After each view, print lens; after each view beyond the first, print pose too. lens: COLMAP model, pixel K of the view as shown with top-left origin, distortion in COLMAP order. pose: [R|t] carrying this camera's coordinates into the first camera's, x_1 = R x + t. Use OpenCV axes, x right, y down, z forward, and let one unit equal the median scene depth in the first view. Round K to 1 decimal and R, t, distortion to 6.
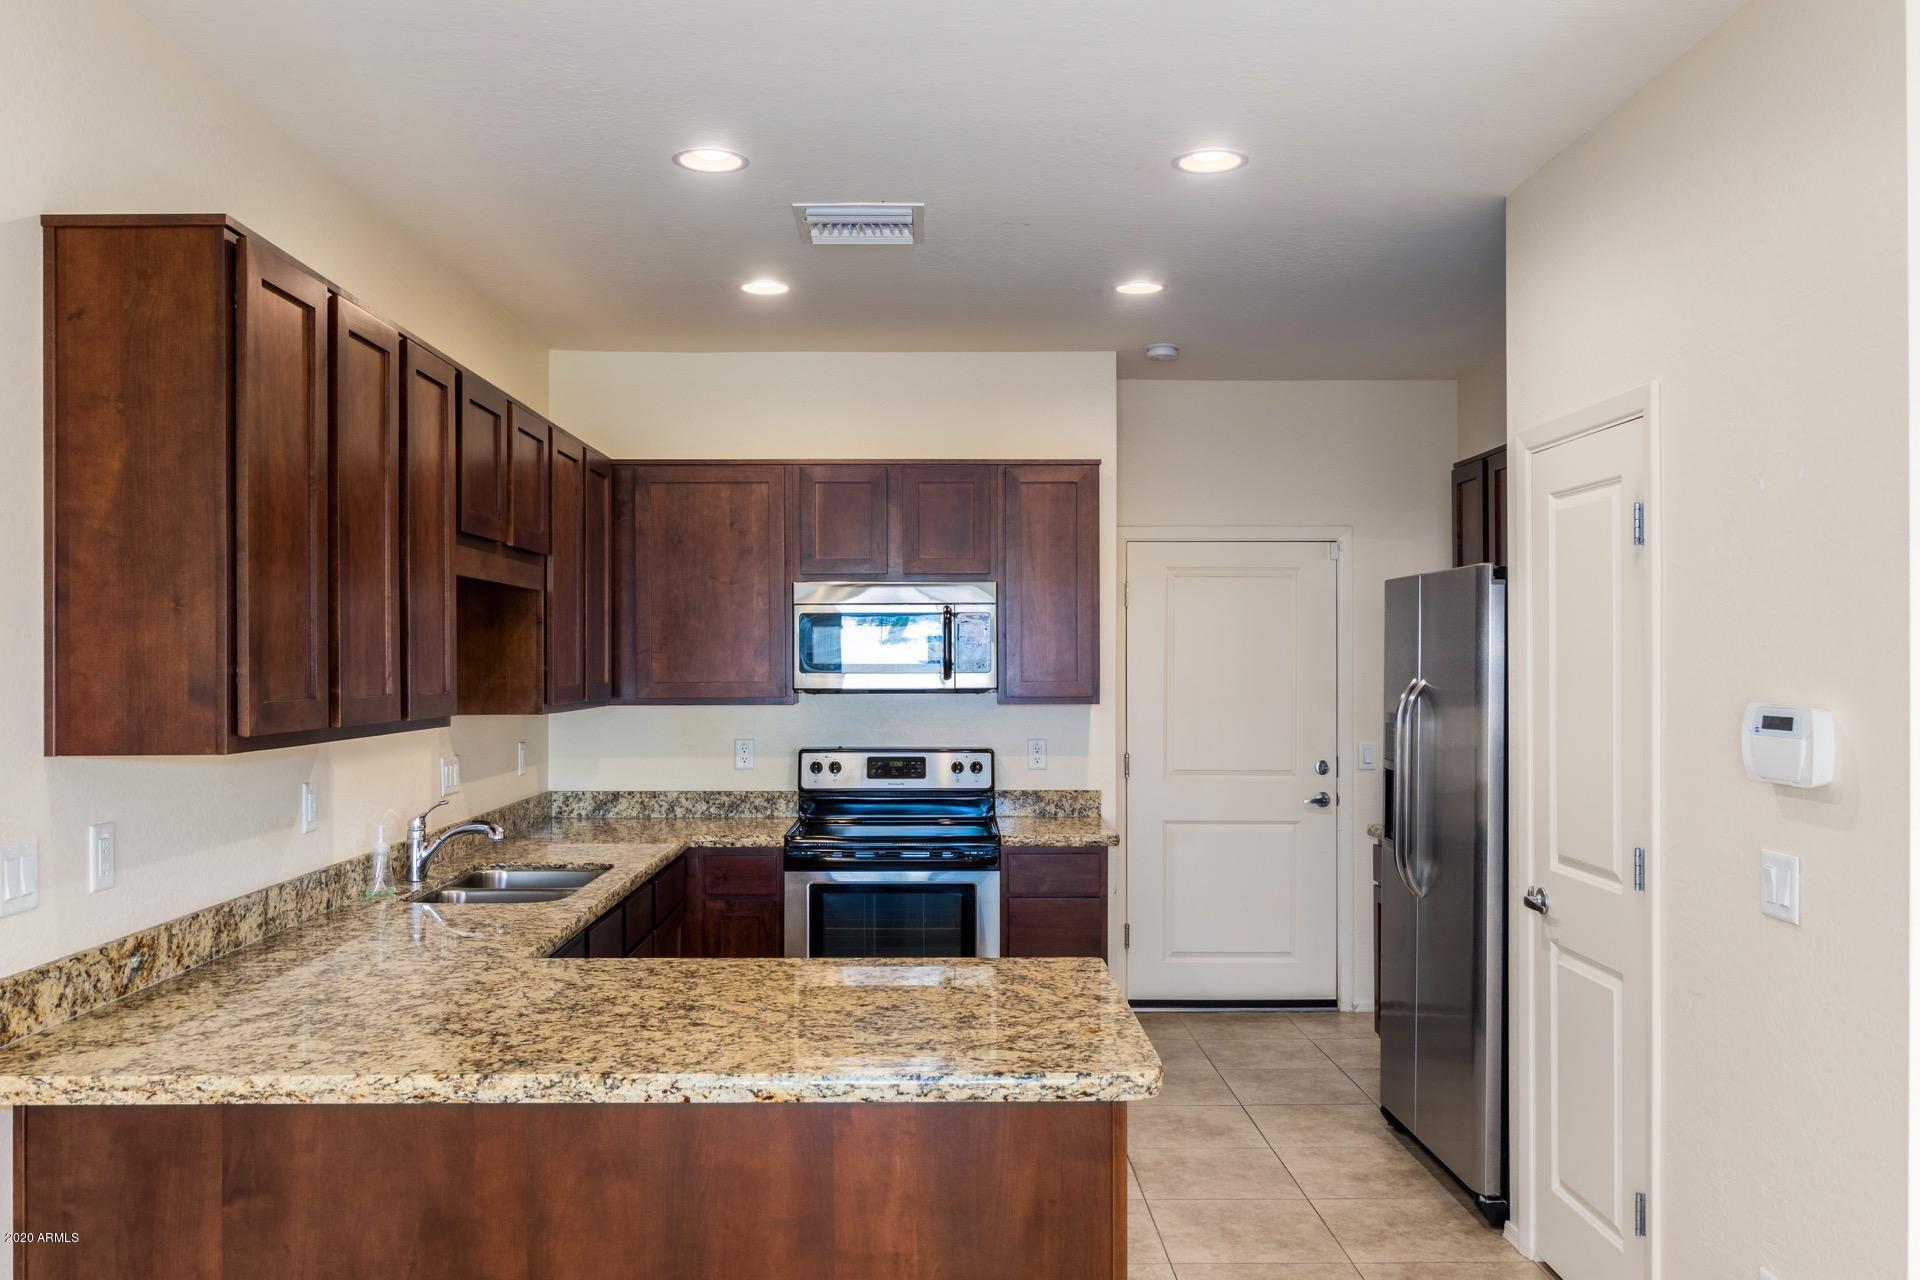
lens RADIAL K [[1550.5, 0, 950.3], [0, 1550.5, 654.8], [0, 0, 1]] dist [0.002992, -0.002108]
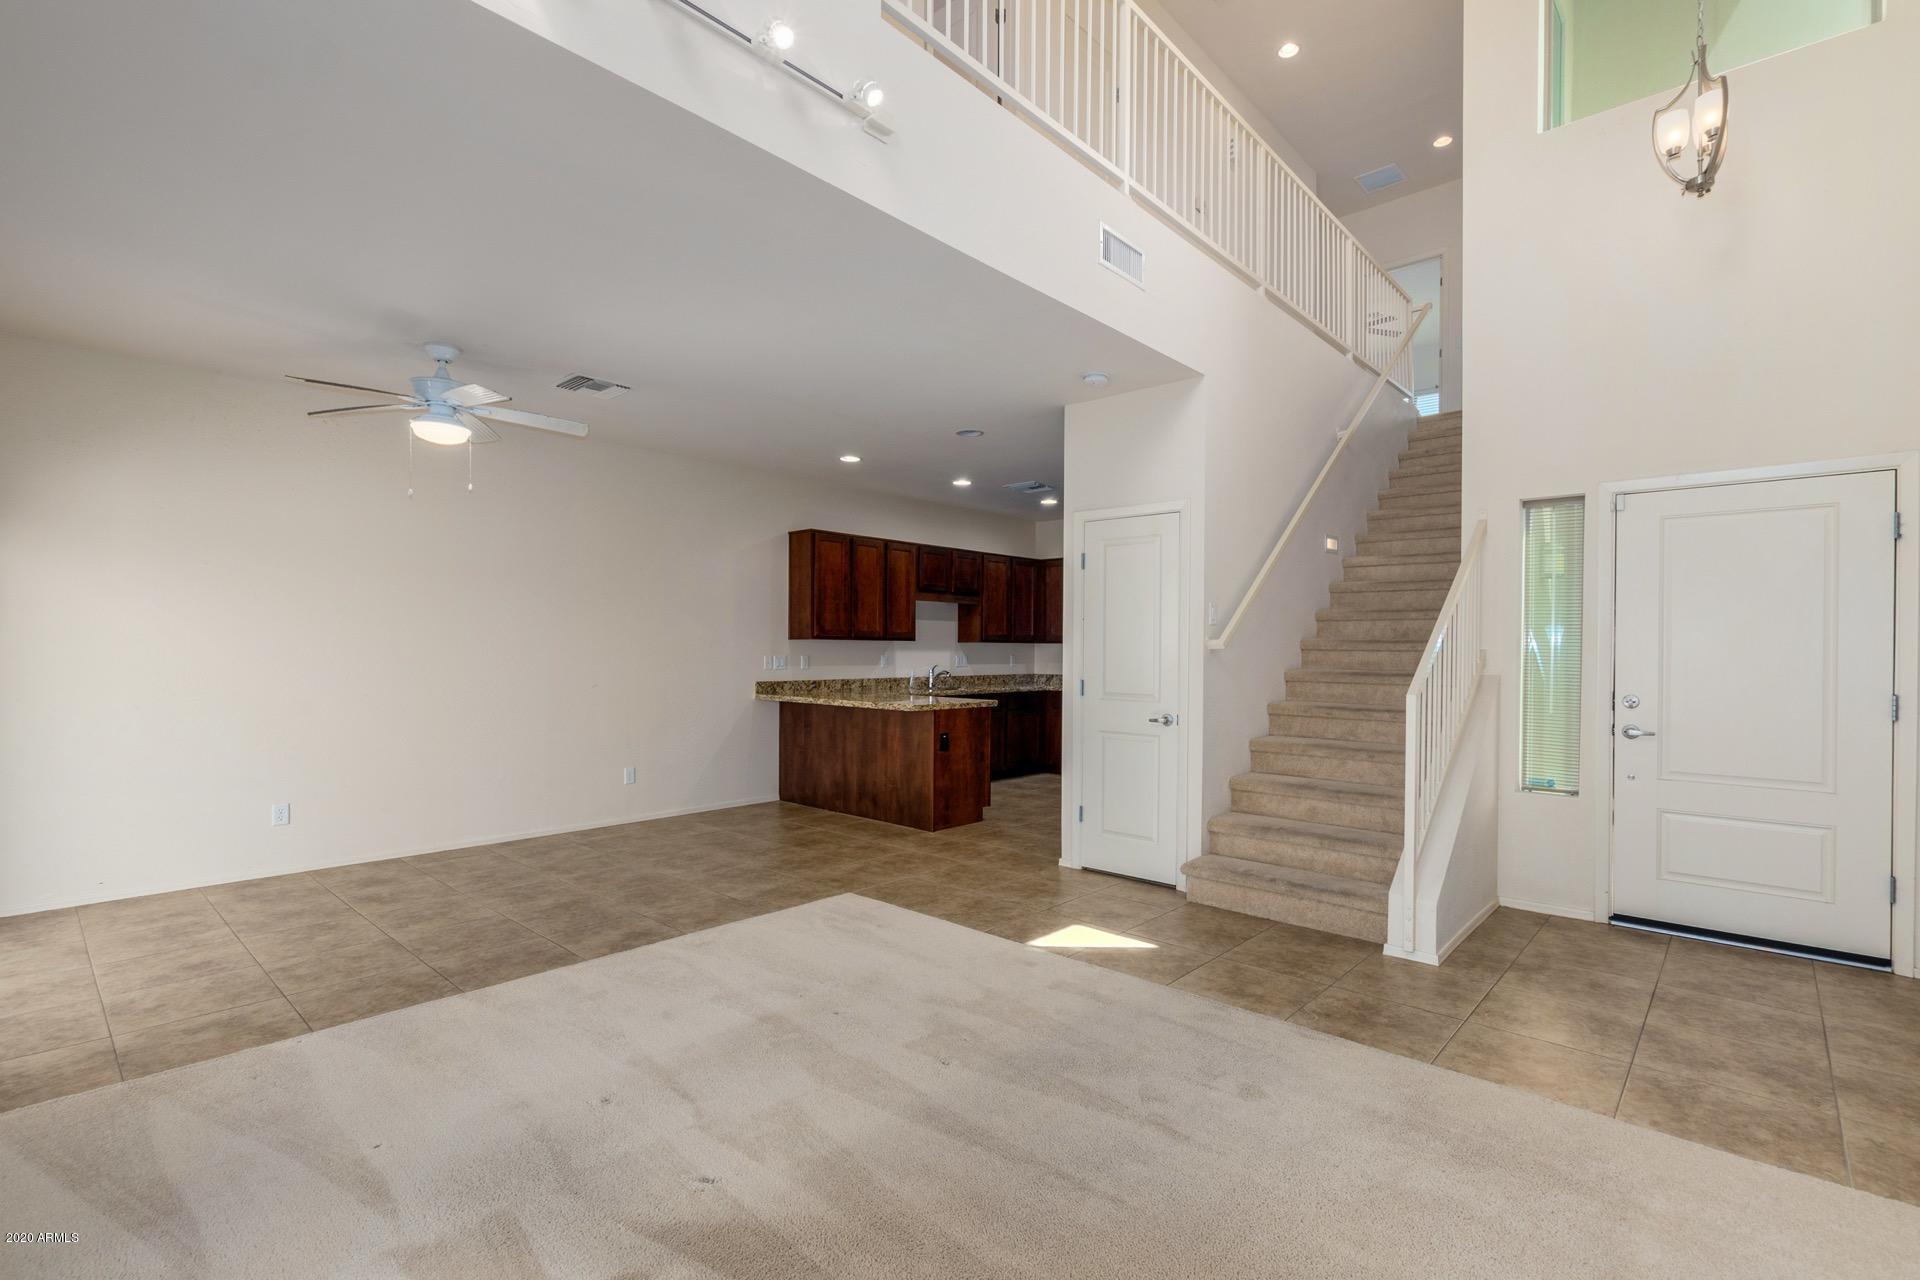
lens RADIAL K [[873.6, 0, 952.2], [0, 873.6, 649.8], [0, 0, 1]] dist [0.002334, -0.003151]
pose [[0.724783, 0.006088, -0.688950, 0.809335], [-0.003181, 0.999980, 0.005490, 0.036704], [0.688969, -0.001788, 0.724788, -0.318044]]
